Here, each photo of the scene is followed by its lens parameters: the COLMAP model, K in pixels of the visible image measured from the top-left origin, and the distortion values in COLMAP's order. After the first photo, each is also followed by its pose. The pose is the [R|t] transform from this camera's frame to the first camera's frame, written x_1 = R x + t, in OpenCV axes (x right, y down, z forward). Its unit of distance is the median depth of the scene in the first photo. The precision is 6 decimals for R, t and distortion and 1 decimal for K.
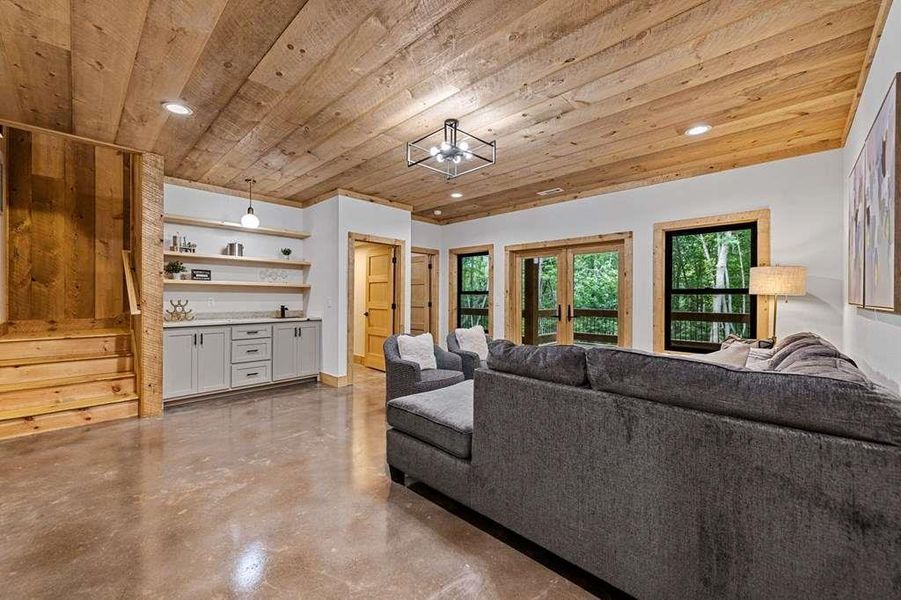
lens RADIAL K [[355.5, 0, 448.6], [0, 355.5, 297.9], [0, 0, 1]] dist [0.000578, -0.000085]
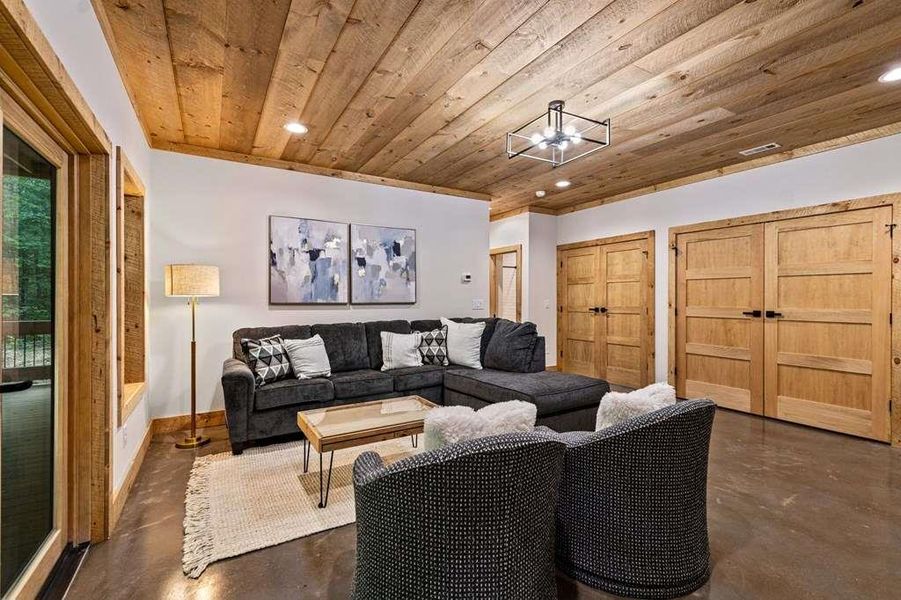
lens RADIAL K [[398.6, 0, 455.7], [0, 398.6, 300.2], [0, 0, 1]] dist [0.001463, -0.000195]
pose [[-0.967832, -0.002049, 0.251588, 0.000416], [-0.000570, 0.999982, 0.005951, -0.004690], [-0.251596, 0.005617, -0.967816, 1.352745]]
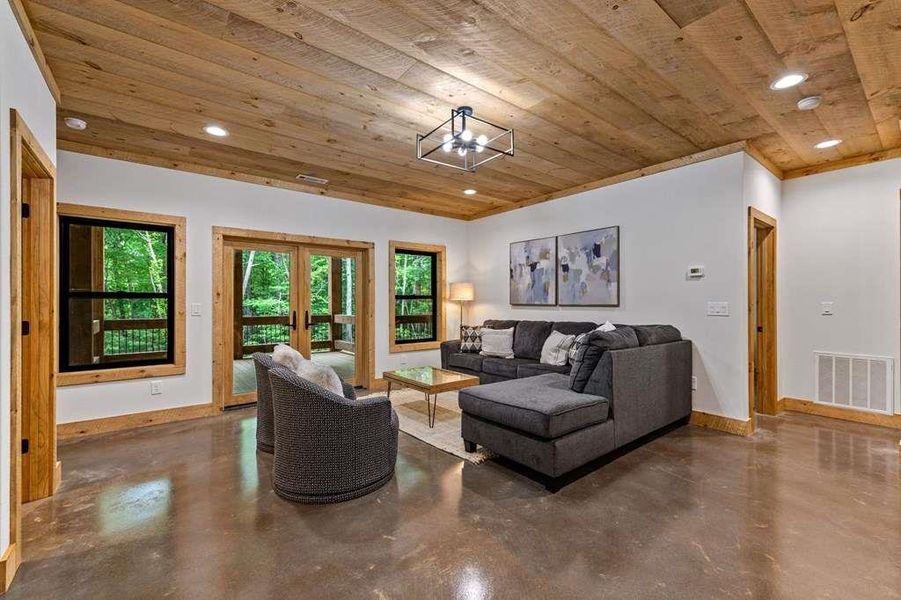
lens RADIAL K [[381.0, 0, 450.6], [0, 381.0, 301.9], [0, 0, 1]] dist [0.000489, -0.000152]
pose [[0.128839, -0.001037, 0.991665, -0.641764], [0.003959, 0.999992, 0.000531, -0.001462], [-0.991658, 0.003858, 0.128842, 0.606133]]
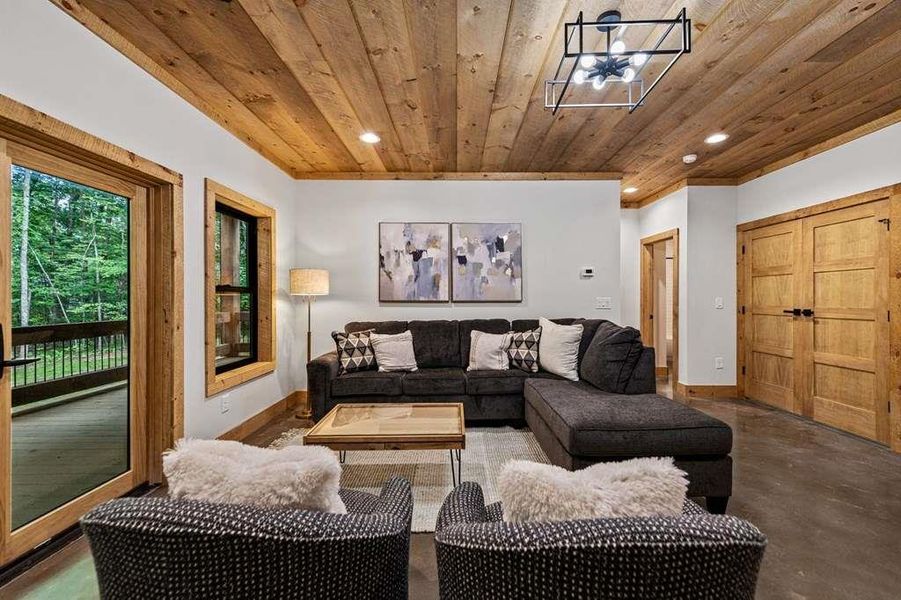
lens RADIAL K [[366.1, 0, 460.5], [0, 366.1, 297.4], [0, 0, 1]] dist [0.006557, -0.000256]
pose [[-0.704058, -0.000711, 0.710142, -0.177593], [0.001946, 0.999994, 0.002930, -0.003060], [-0.710140, 0.003445, -0.704053, 1.091295]]
